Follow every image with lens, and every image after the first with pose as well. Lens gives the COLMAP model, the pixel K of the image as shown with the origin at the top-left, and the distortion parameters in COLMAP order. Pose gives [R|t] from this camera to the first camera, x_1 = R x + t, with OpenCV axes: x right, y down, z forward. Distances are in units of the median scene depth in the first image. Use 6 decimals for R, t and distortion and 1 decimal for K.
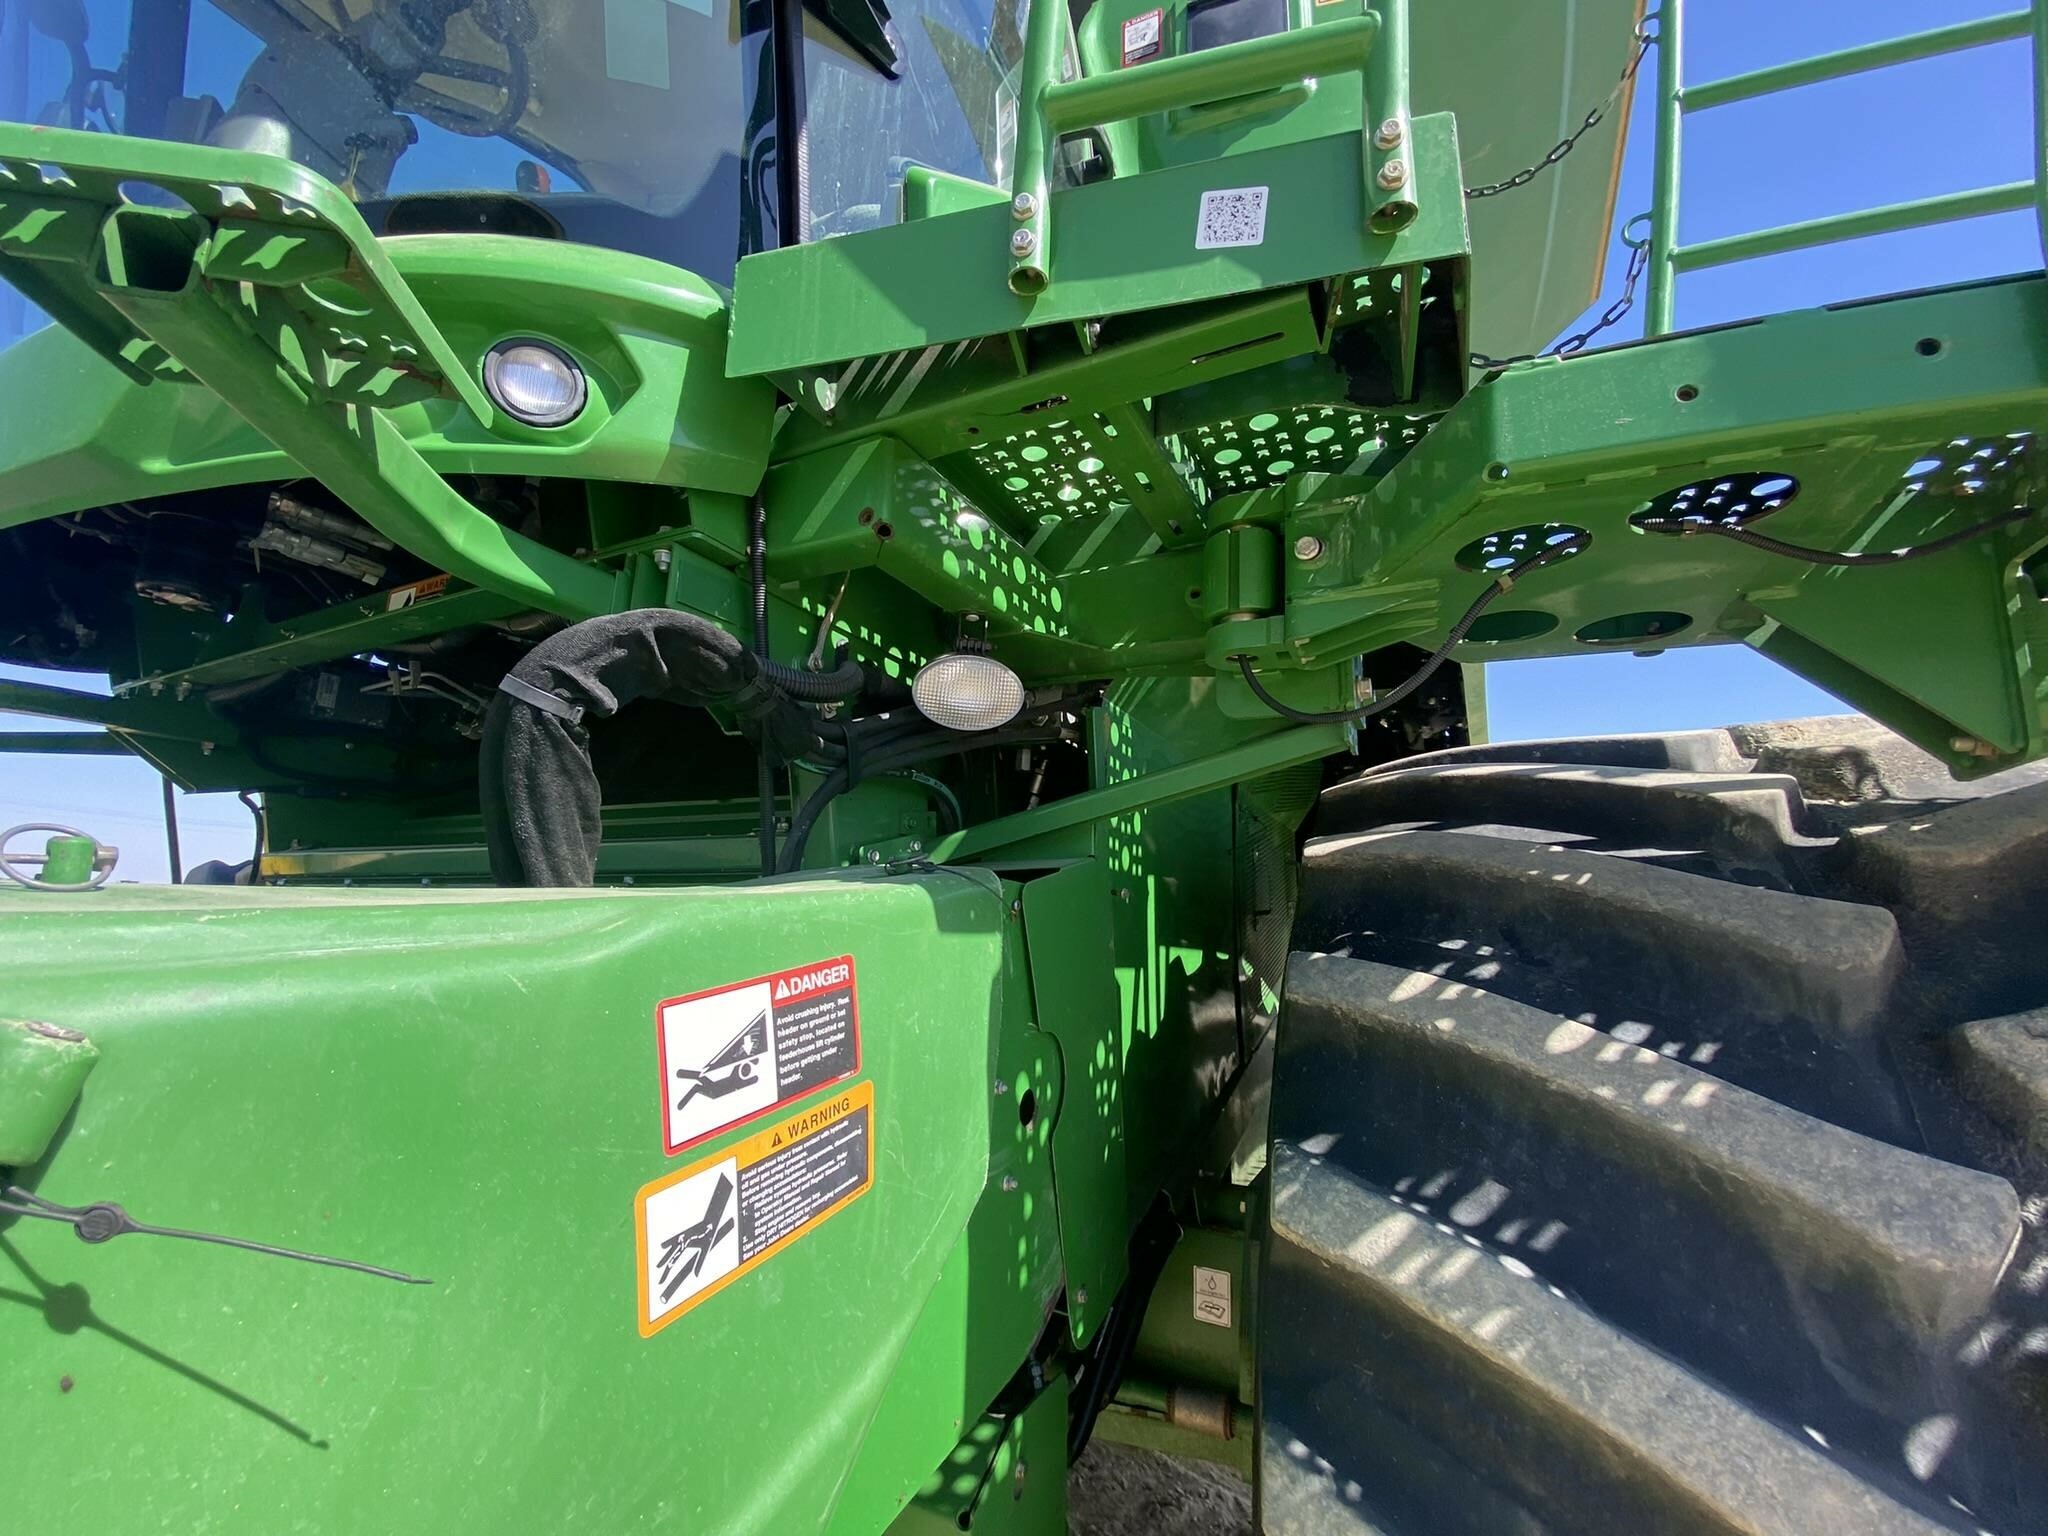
lens RADIAL K [[828.8, 0, 1025.6], [0, 828.8, 772.4], [0, 0, 1]] dist [0.012613, -0.016327]
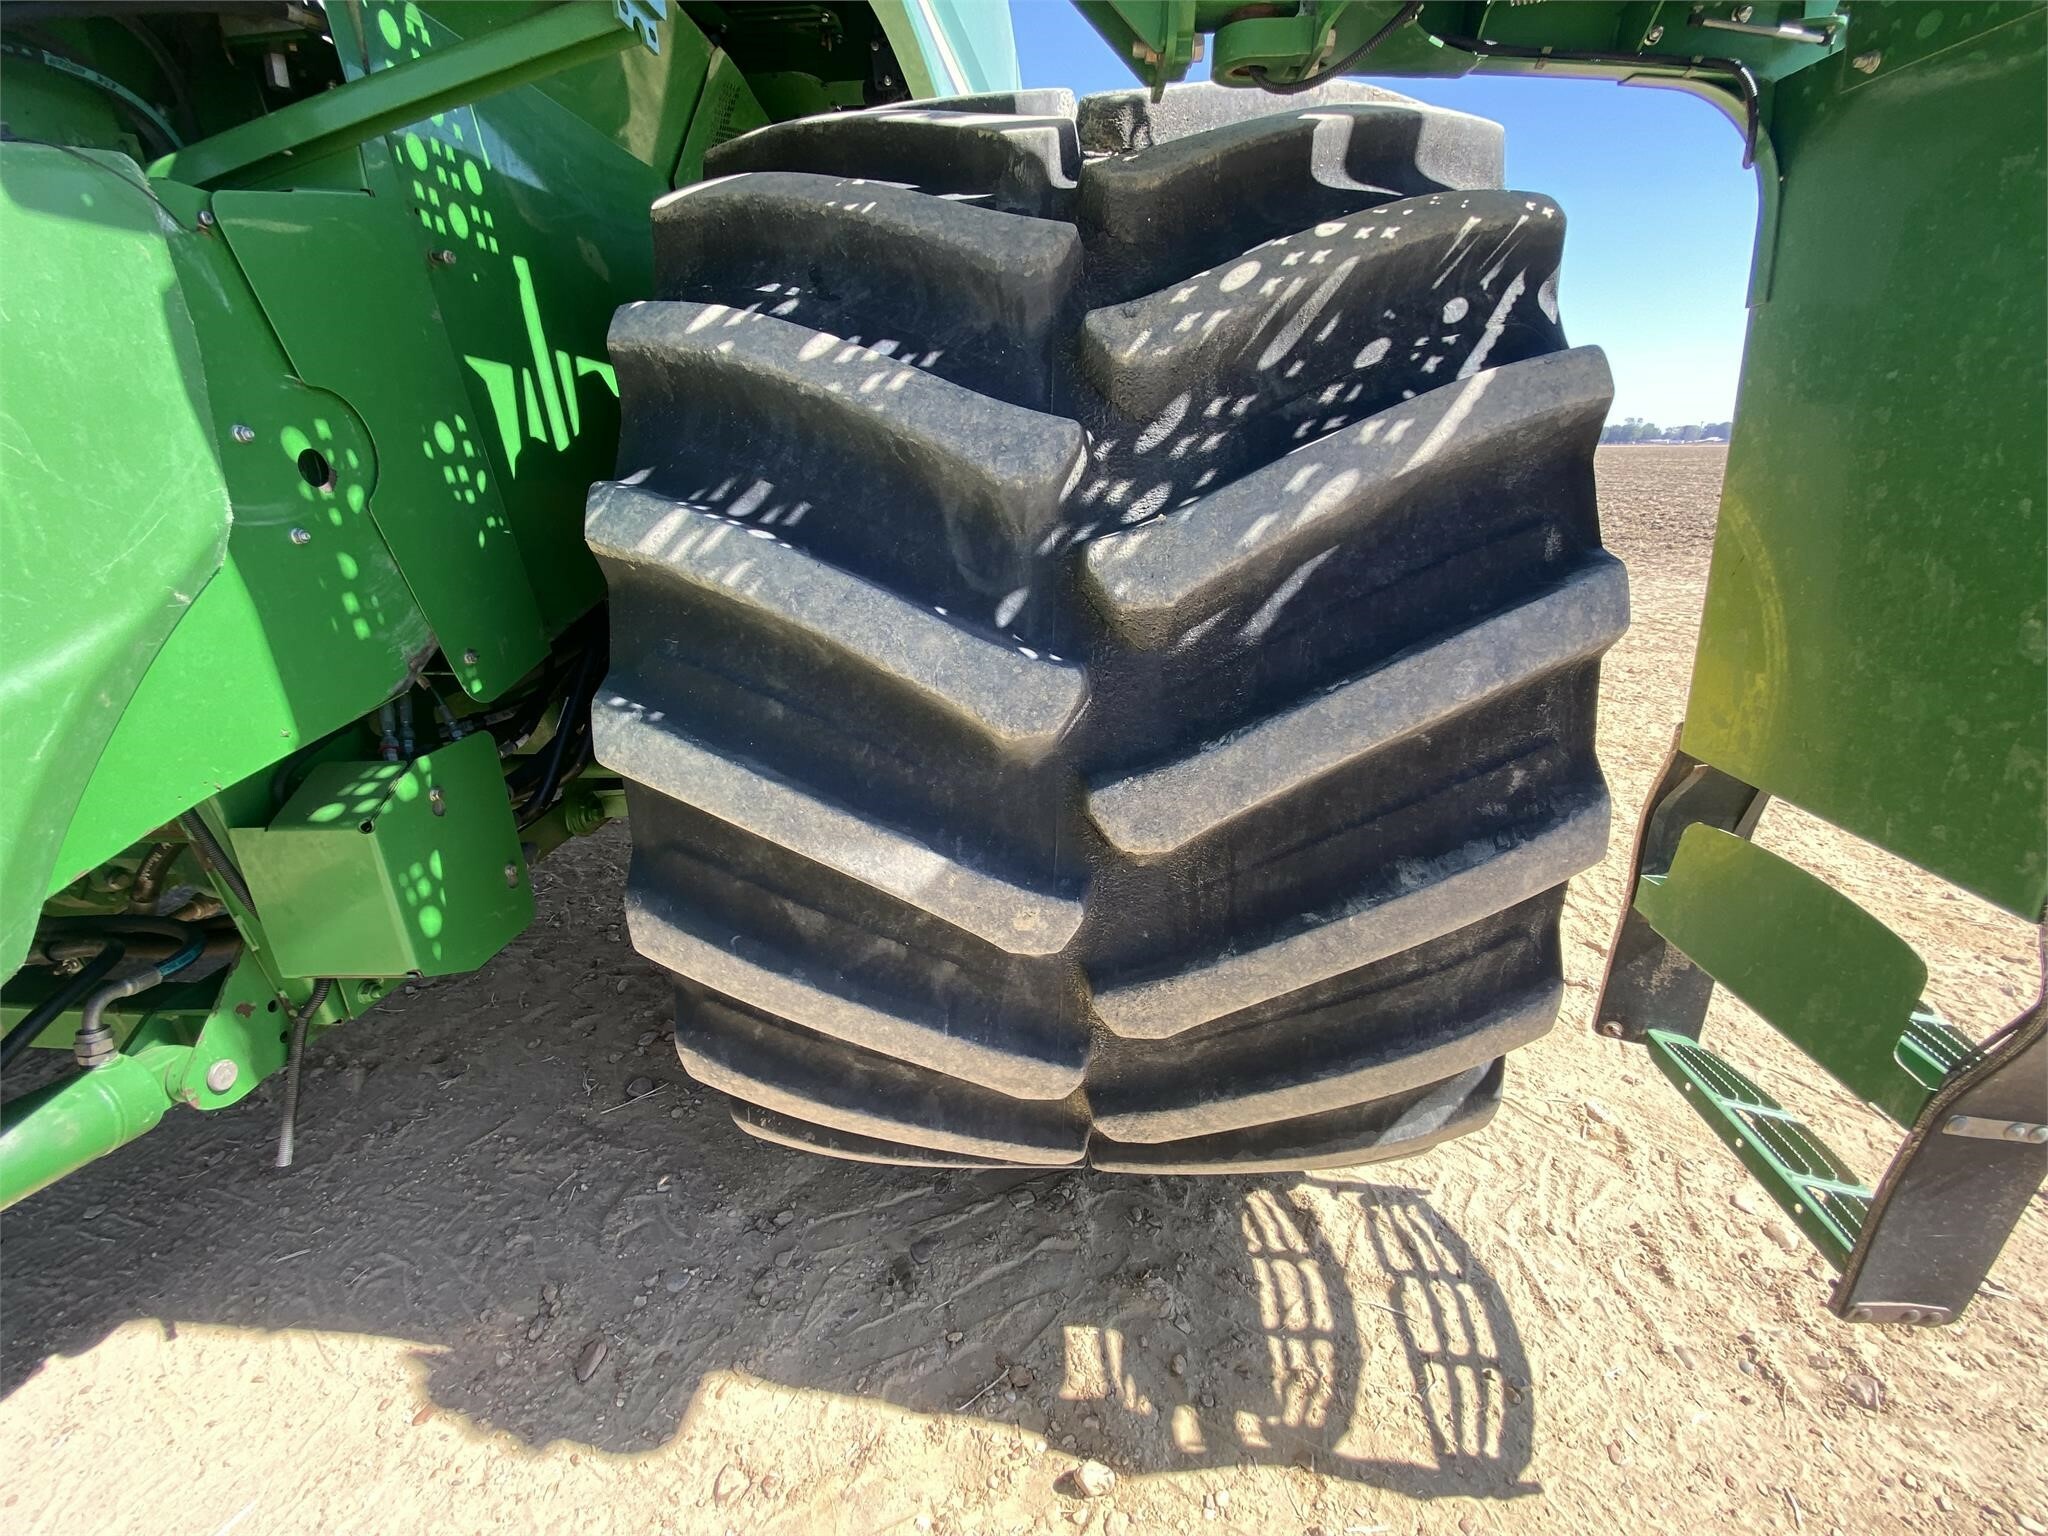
lens RADIAL K [[828.8, 0, 1024.5], [0, 828.8, 775.8], [0, 0, 1]] dist [0.012613, -0.016327]
pose [[0.912383, -0.186044, 0.364616, 0.399895], [-0.030390, 0.857502, 0.513582, 0.236647], [-0.408209, -0.479664, 0.776716, -0.283777]]
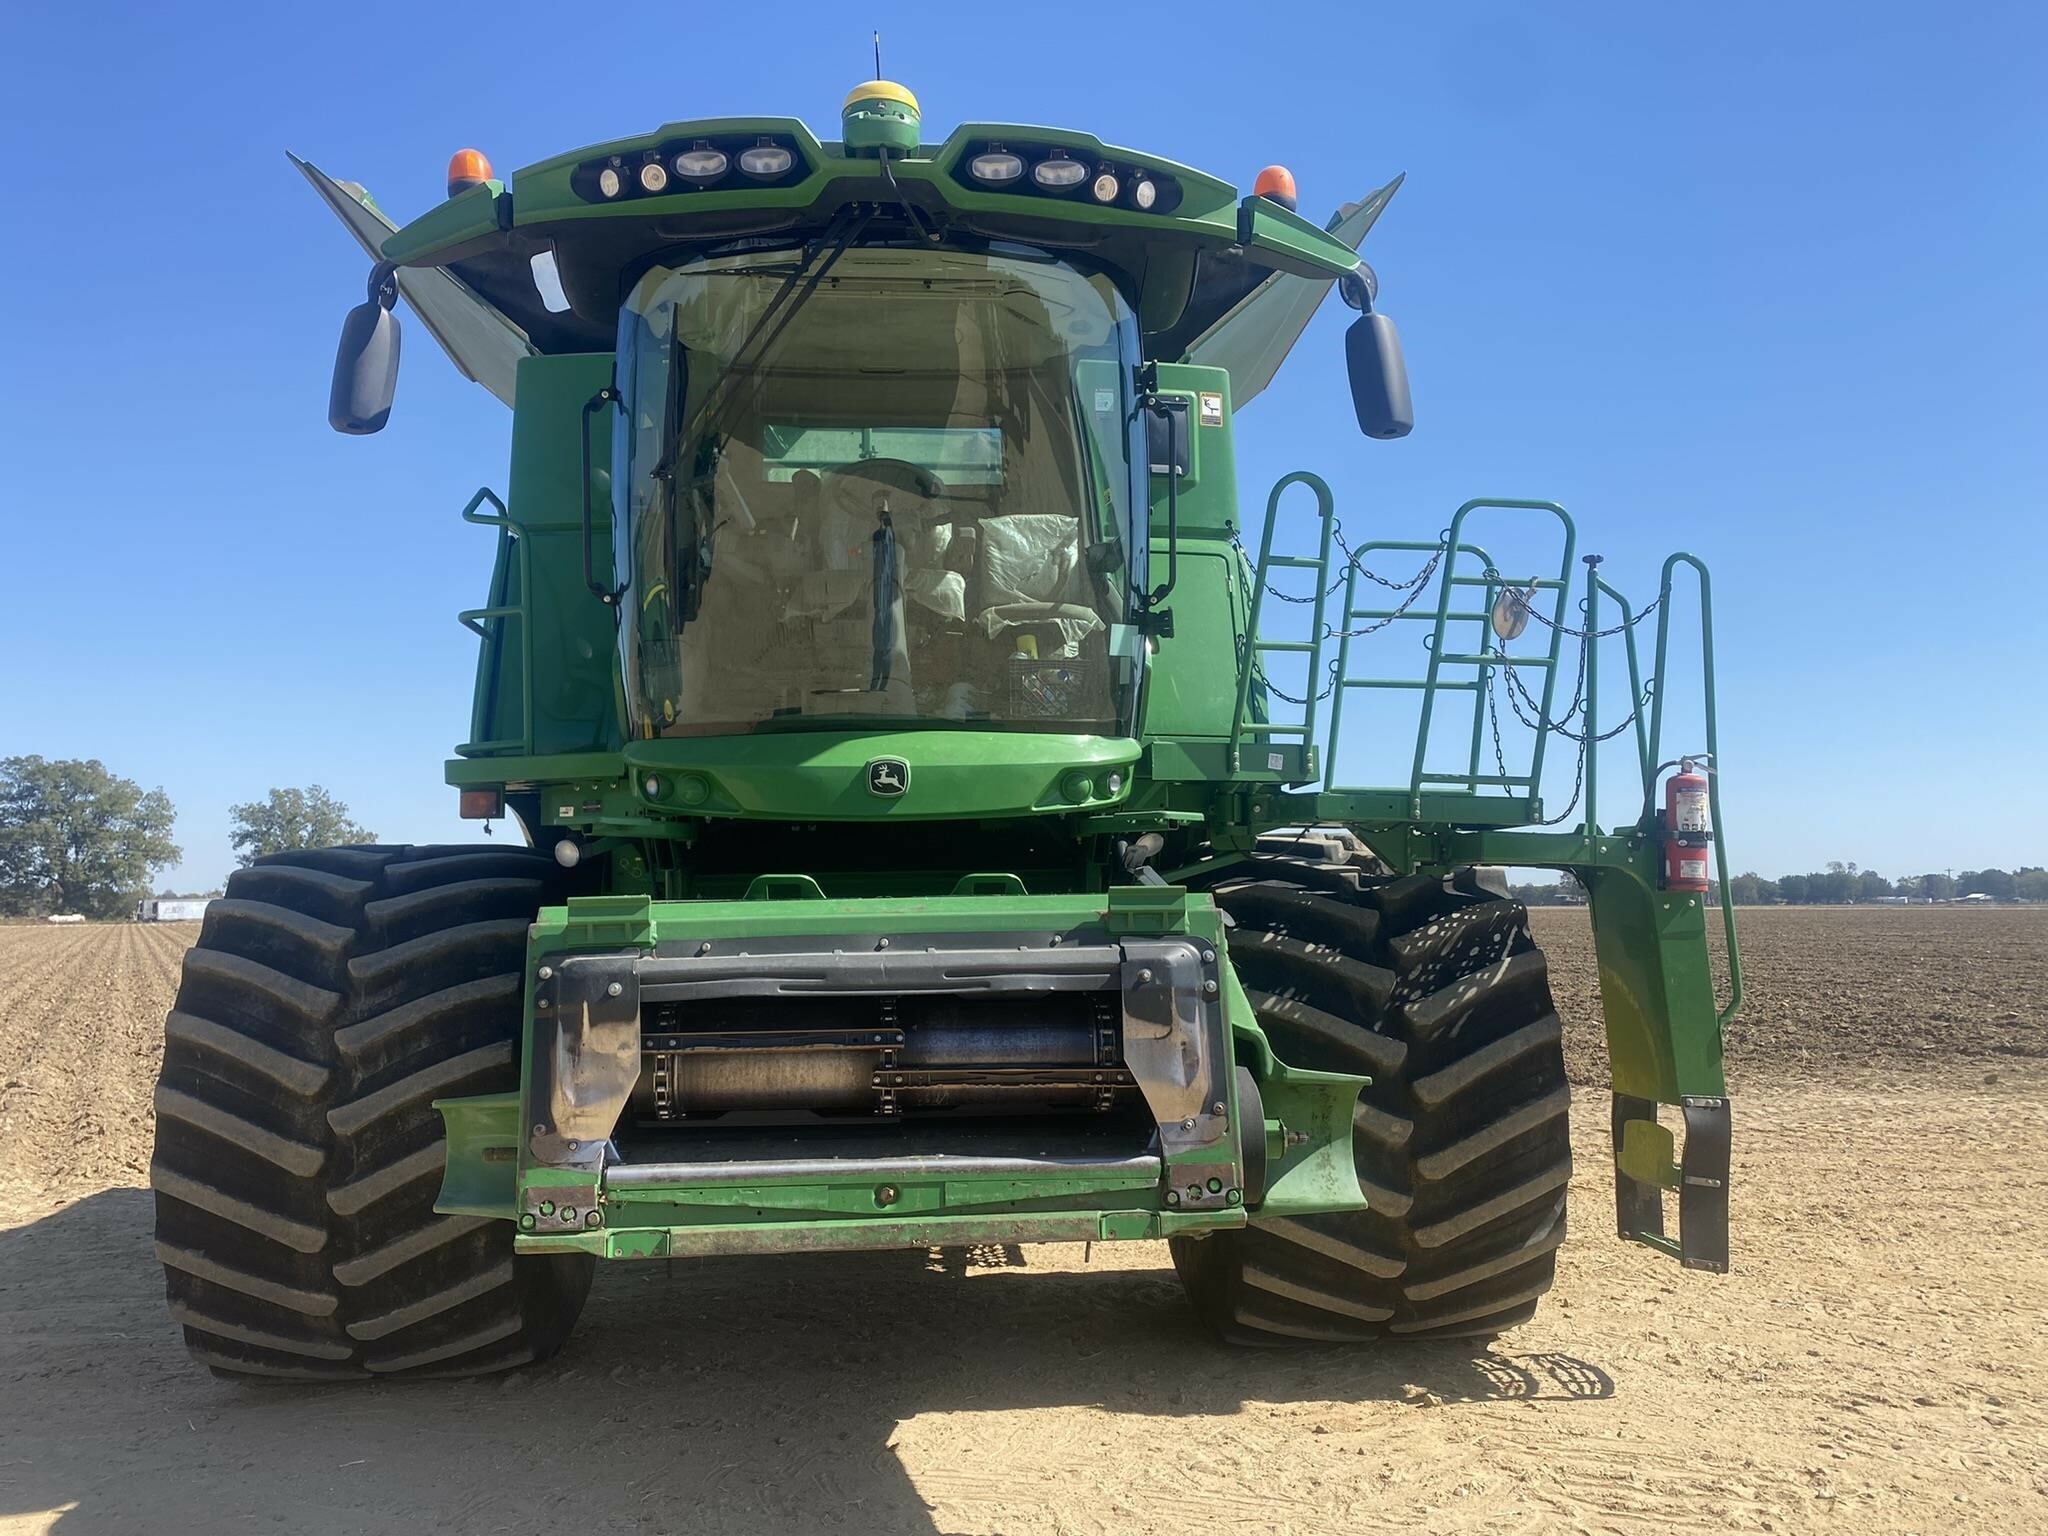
lens RADIAL K [[1768.6, 0, 960.8], [0, 1768.6, 780.2], [0, 0, 1]] dist [0.020907, -0.048508]
pose [[0.855782, 0.003528, 0.517324, -4.838925], [-0.060376, 0.993824, 0.093101, -1.081680], [-0.513801, -0.110908, 0.850710, -4.903984]]
